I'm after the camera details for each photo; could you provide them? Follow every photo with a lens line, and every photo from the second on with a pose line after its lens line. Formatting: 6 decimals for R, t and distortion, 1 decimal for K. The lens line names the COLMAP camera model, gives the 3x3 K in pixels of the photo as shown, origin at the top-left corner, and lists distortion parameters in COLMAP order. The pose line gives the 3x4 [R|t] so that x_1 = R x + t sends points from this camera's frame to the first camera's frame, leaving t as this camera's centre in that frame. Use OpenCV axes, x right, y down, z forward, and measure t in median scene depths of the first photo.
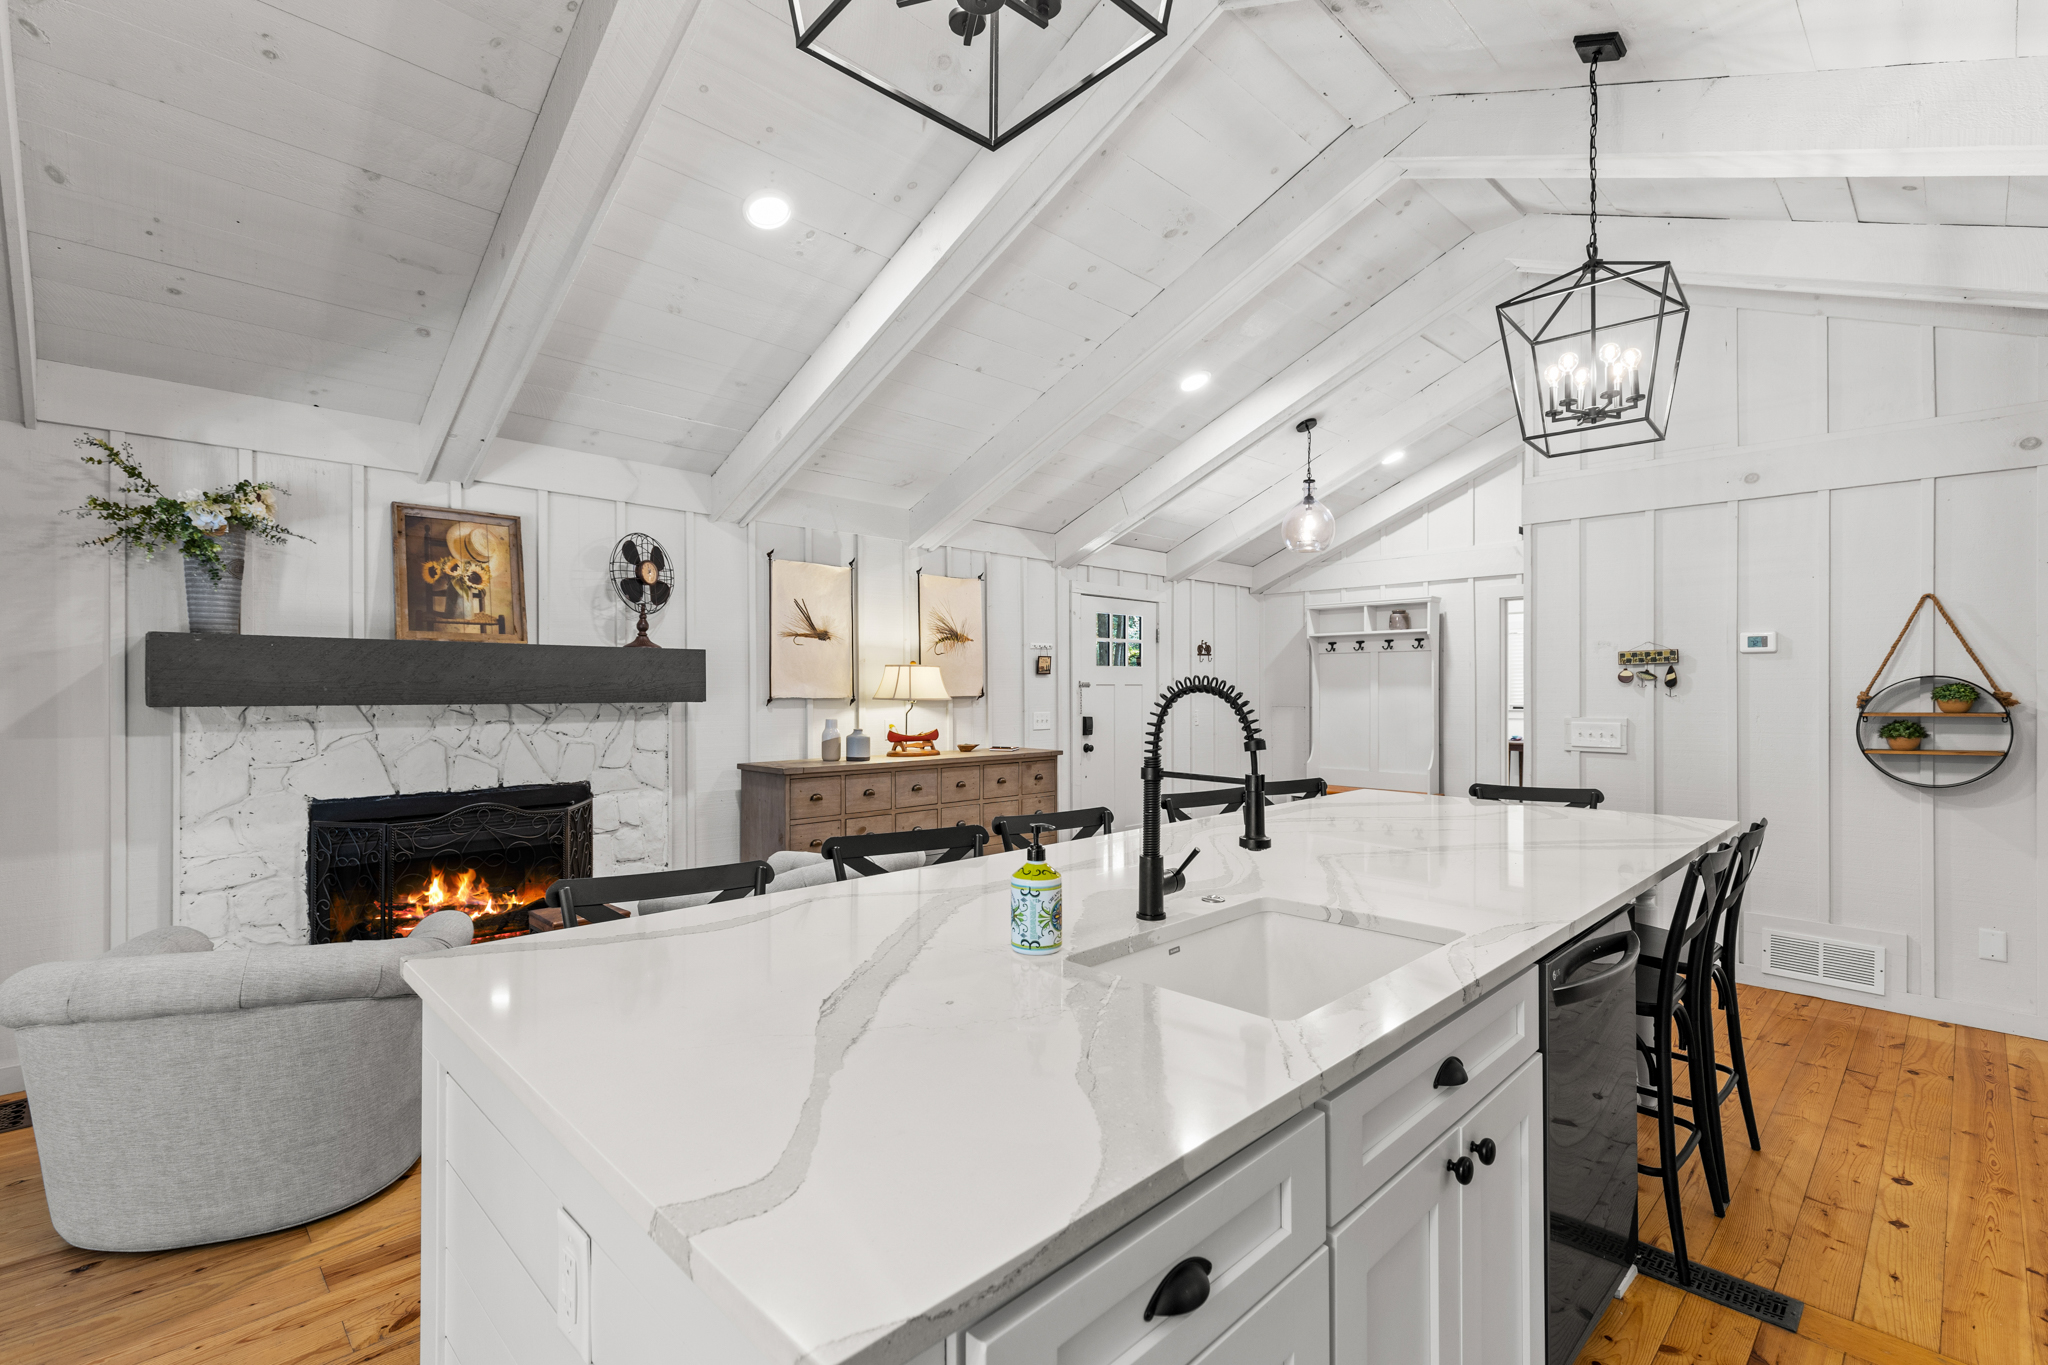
lens RADIAL K [[937.8, 0, 1018.0], [0, 937.8, 678.6], [0, 0, 1]] dist [0.002590, 0.000675]
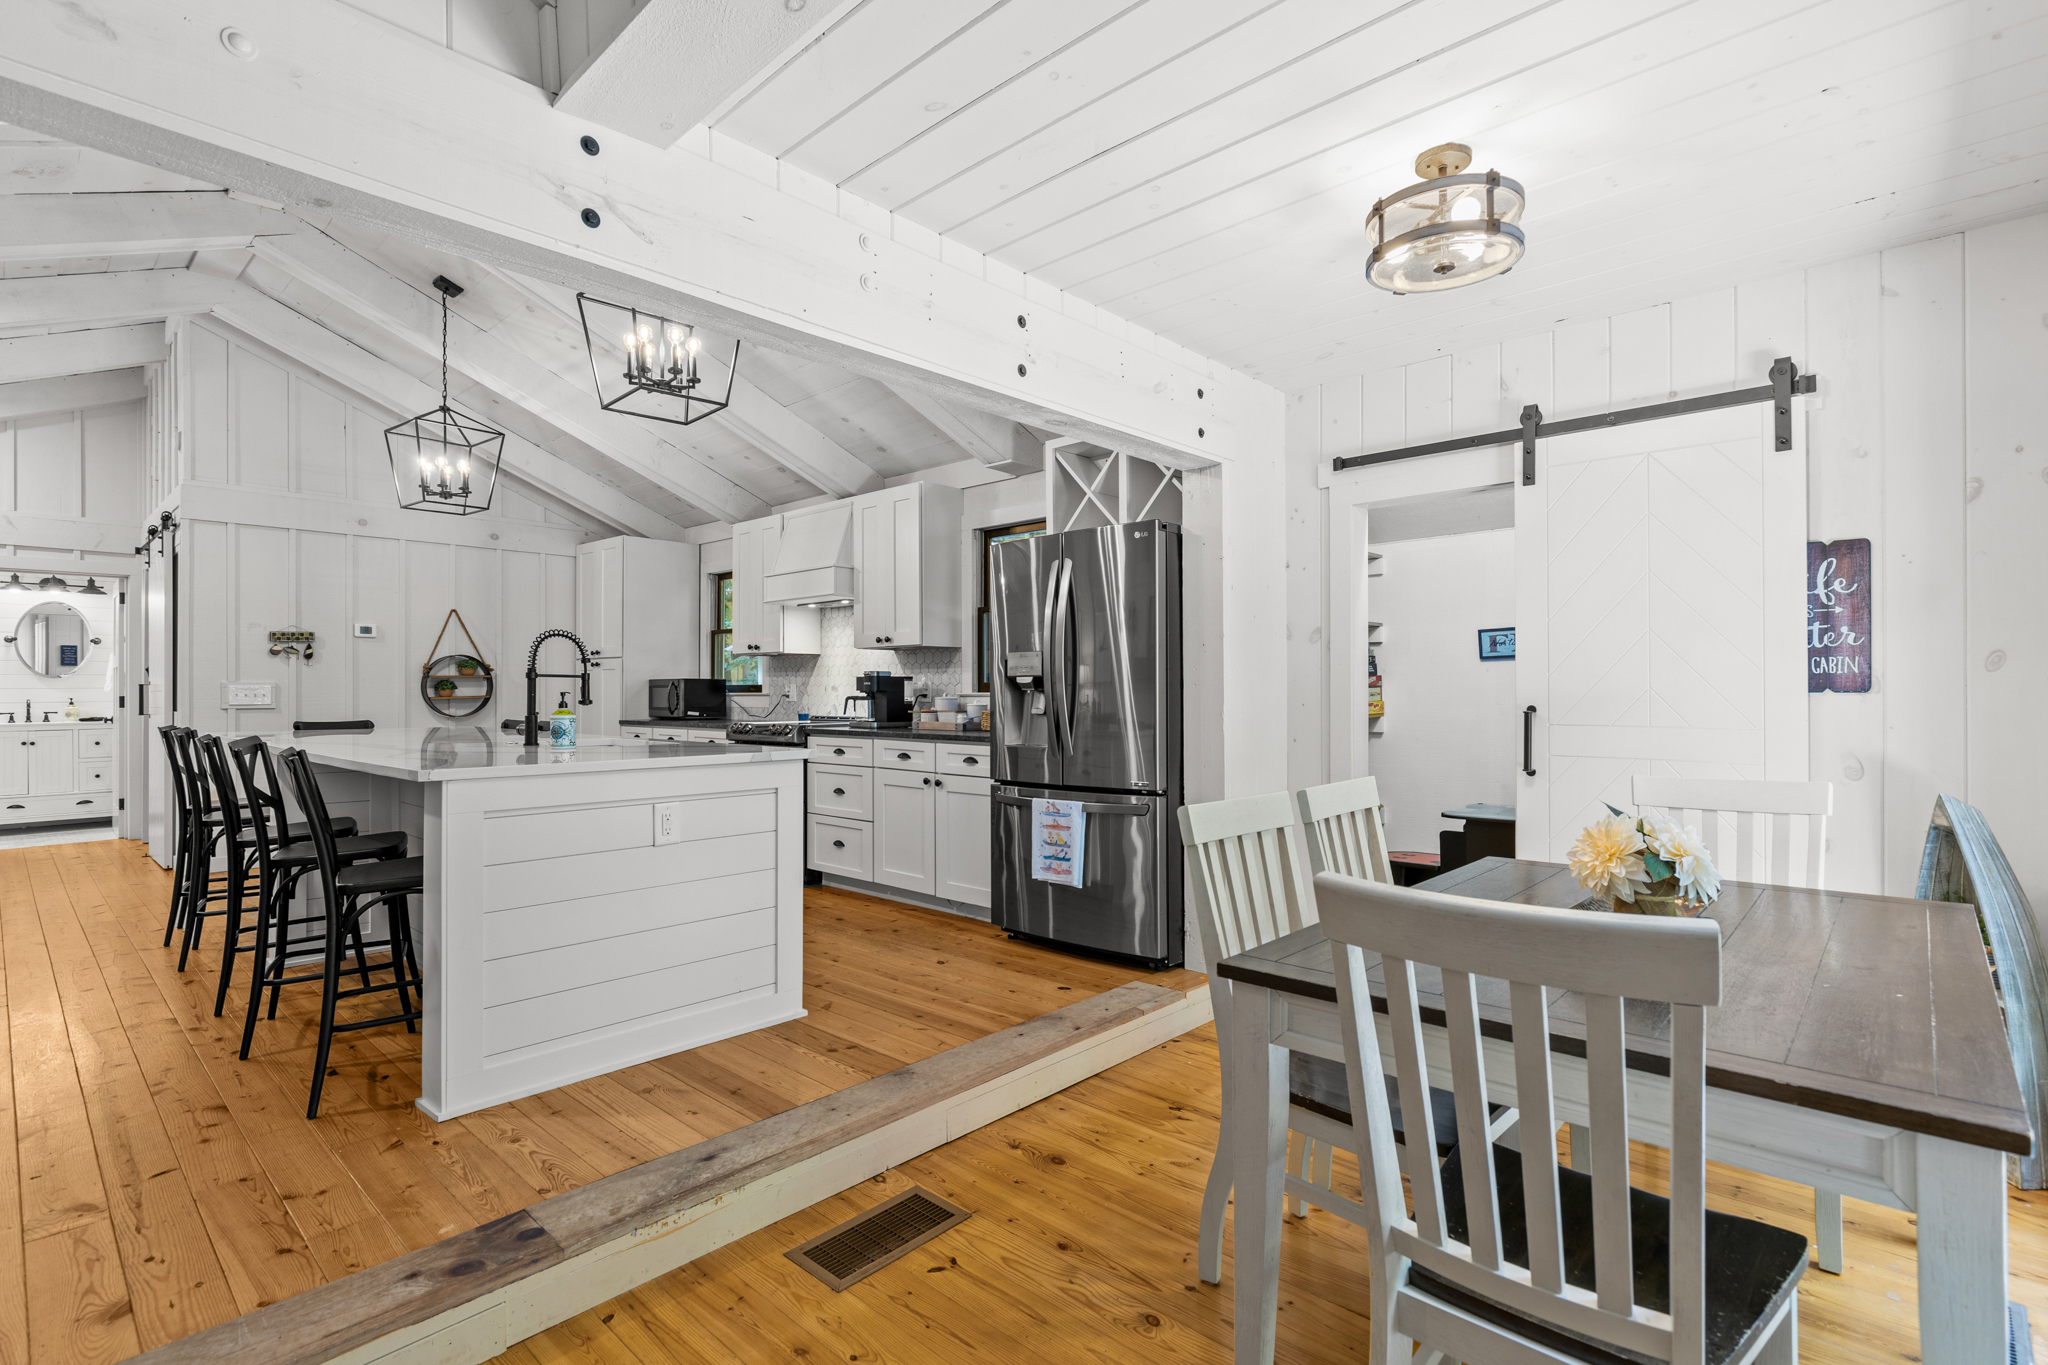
lens RADIAL K [[967.2, 0, 1022.5], [0, 967.2, 685.3], [0, 0, 1]] dist [0.000268, 0.000406]
pose [[-0.043579, 0.002482, 0.999047, -0.810225], [-0.004077, 0.999988, -0.002662, 0.048934], [-0.999042, -0.004189, -0.043569, -0.000442]]
